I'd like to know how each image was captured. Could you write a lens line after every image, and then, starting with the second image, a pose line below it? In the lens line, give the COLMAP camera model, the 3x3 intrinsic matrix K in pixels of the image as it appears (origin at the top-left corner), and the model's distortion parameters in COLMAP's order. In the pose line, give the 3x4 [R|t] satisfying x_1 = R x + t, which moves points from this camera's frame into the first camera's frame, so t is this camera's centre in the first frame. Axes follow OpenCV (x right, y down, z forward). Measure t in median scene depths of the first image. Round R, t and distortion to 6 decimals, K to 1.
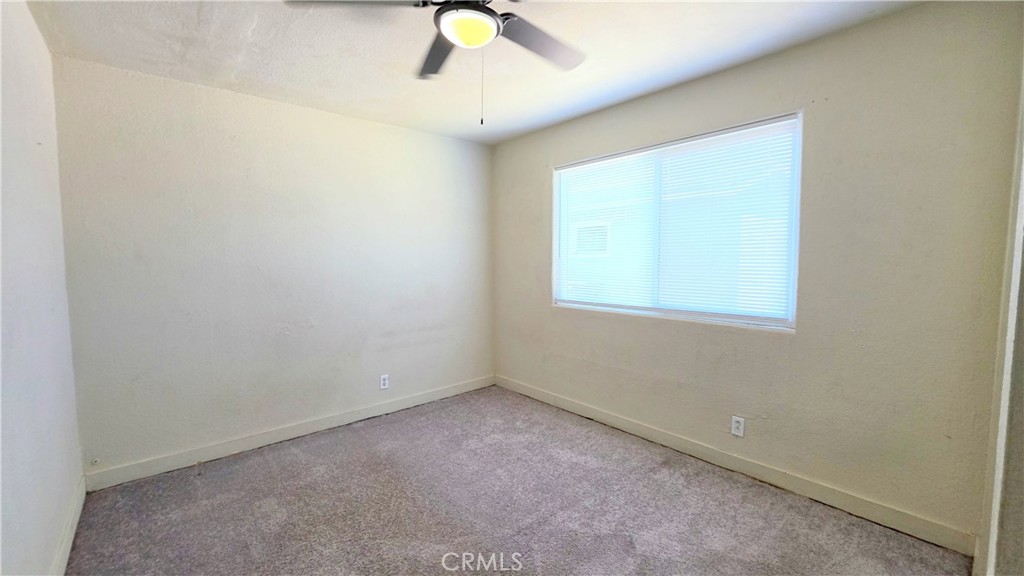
lens RADIAL K [[417.4, 0, 514.3], [0, 417.4, 287.2], [0, 0, 1]] dist [-0.000974, -0.000203]
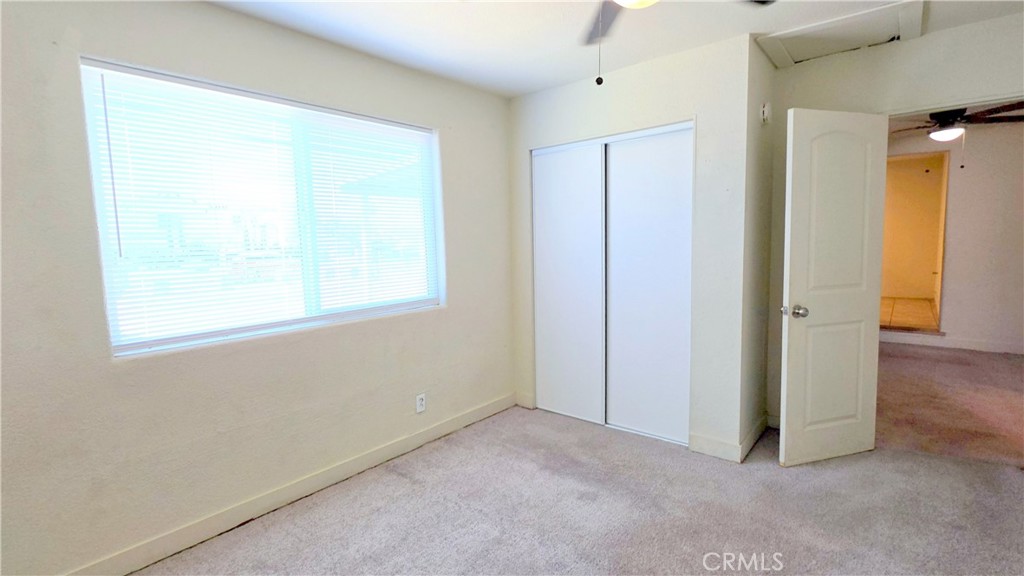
lens RADIAL K [[464.9, 0, 512.9], [0, 464.9, 286.3], [0, 0, 1]] dist [0.002146, 0.000143]
pose [[-0.133586, -0.085374, 0.987353, -0.651417], [0.102114, 0.989794, 0.099401, -0.062557], [-0.985762, 0.114101, -0.123505, 0.857764]]
